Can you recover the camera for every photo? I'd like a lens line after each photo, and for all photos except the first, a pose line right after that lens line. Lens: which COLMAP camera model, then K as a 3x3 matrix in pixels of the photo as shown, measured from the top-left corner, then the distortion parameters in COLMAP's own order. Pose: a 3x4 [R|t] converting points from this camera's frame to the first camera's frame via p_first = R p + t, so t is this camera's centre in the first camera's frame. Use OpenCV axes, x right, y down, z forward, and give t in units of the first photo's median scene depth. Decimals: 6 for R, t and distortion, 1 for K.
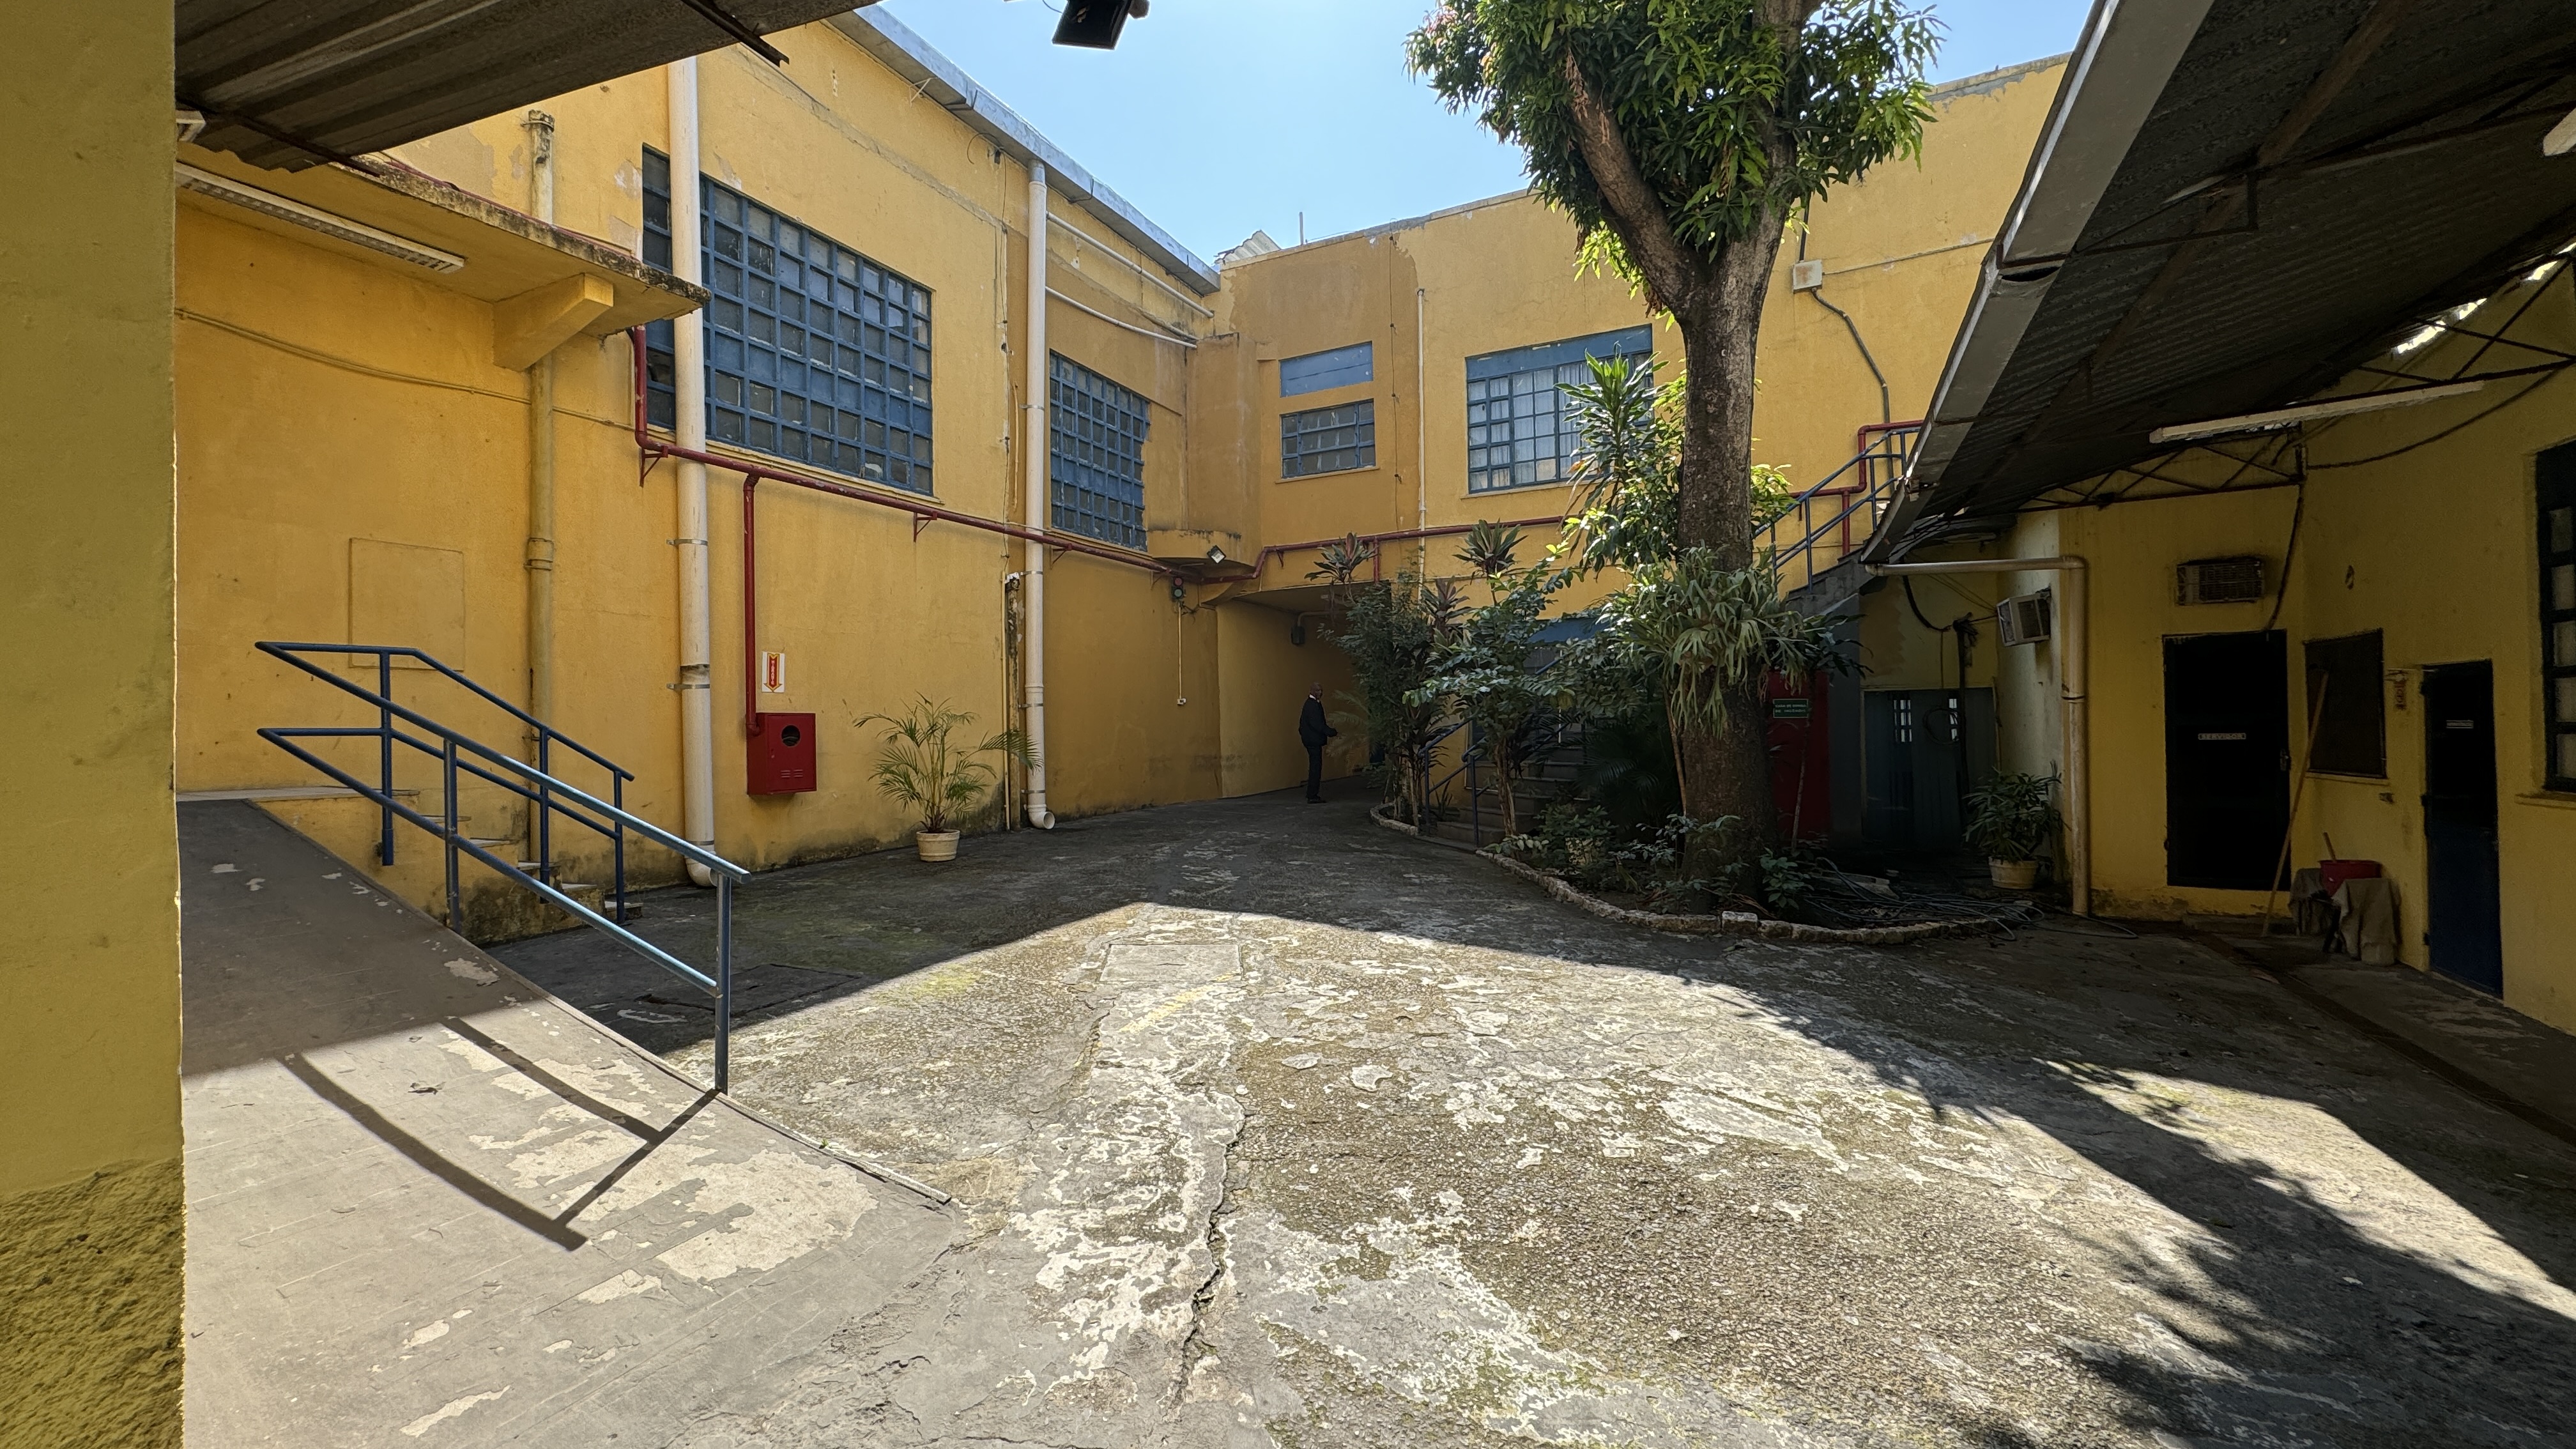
lens RADIAL K [[1027.1, 0, 1290.6], [0, 1027.1, 722.2], [0, 0, 1]] dist [-0.000140, 0.000019]
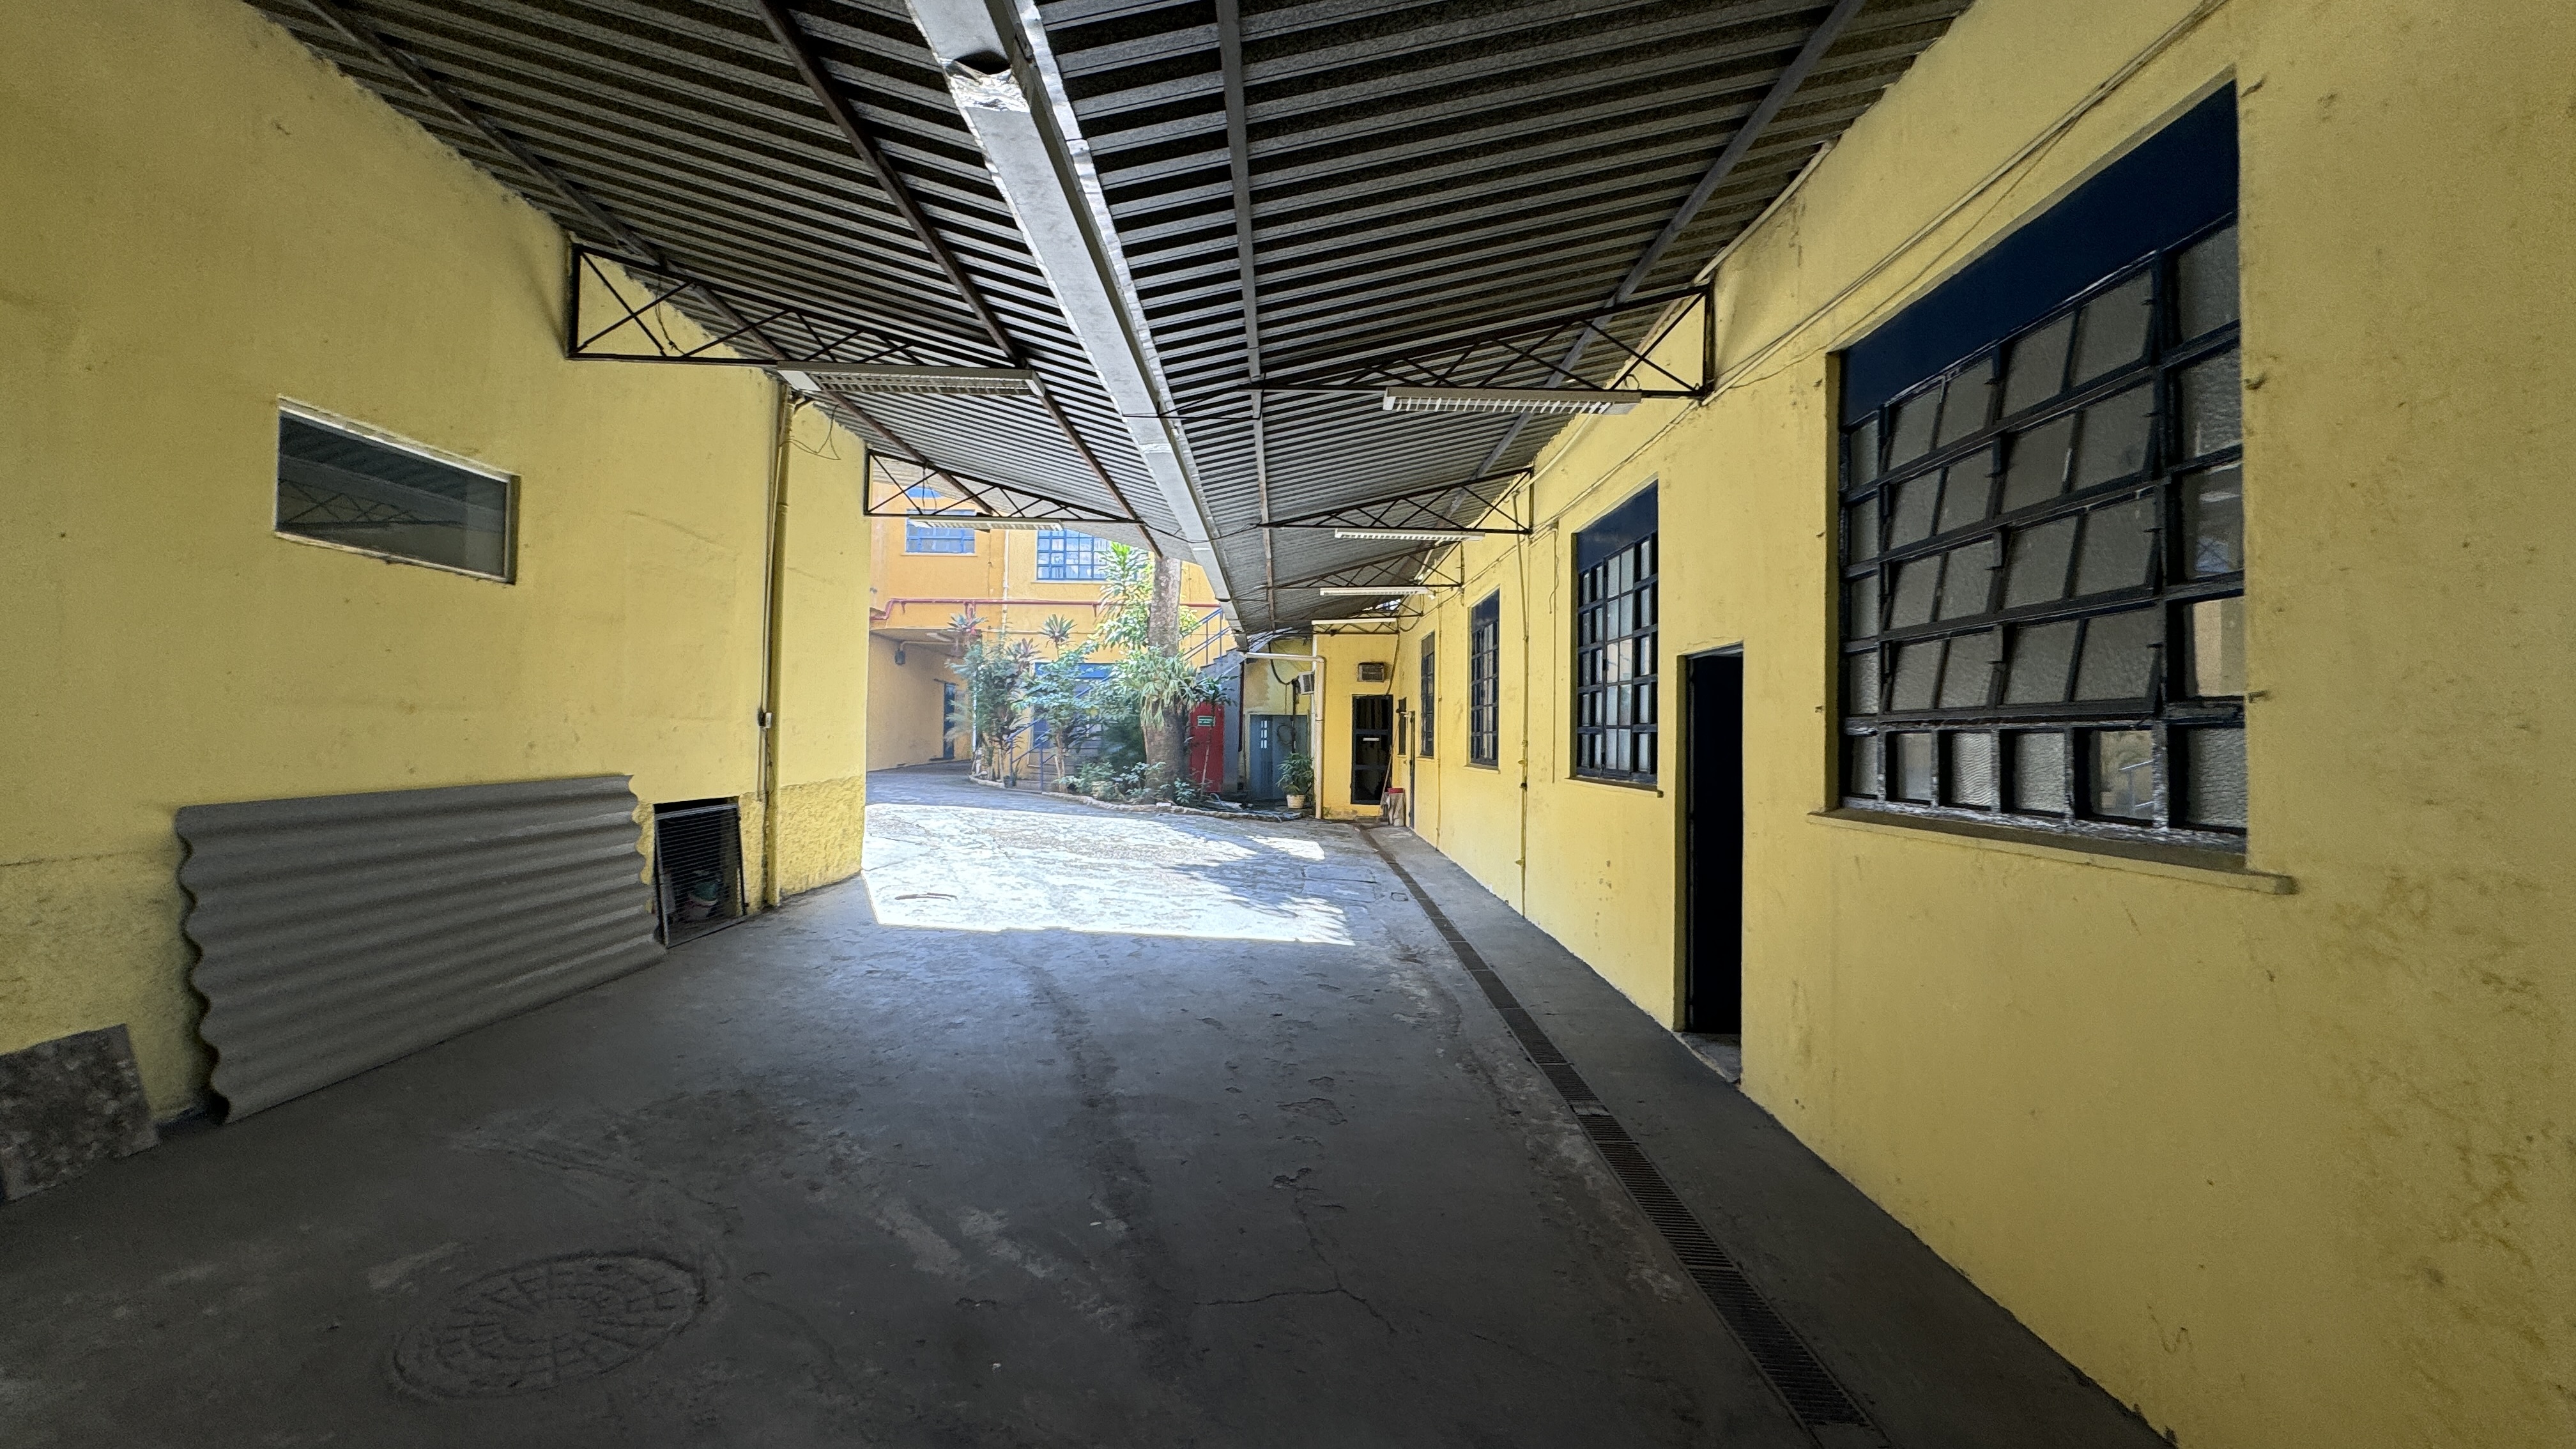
lens RADIAL K [[1027.1, 0, 1290.6], [0, 1027.1, 722.2], [0, 0, 1]] dist [-0.000140, 0.000019]
pose [[0.895094, 0.038318, 0.444228, -0.275412], [-0.031444, 0.999245, -0.022834, 0.032697], [-0.444767, 0.006470, 0.895623, -0.954100]]
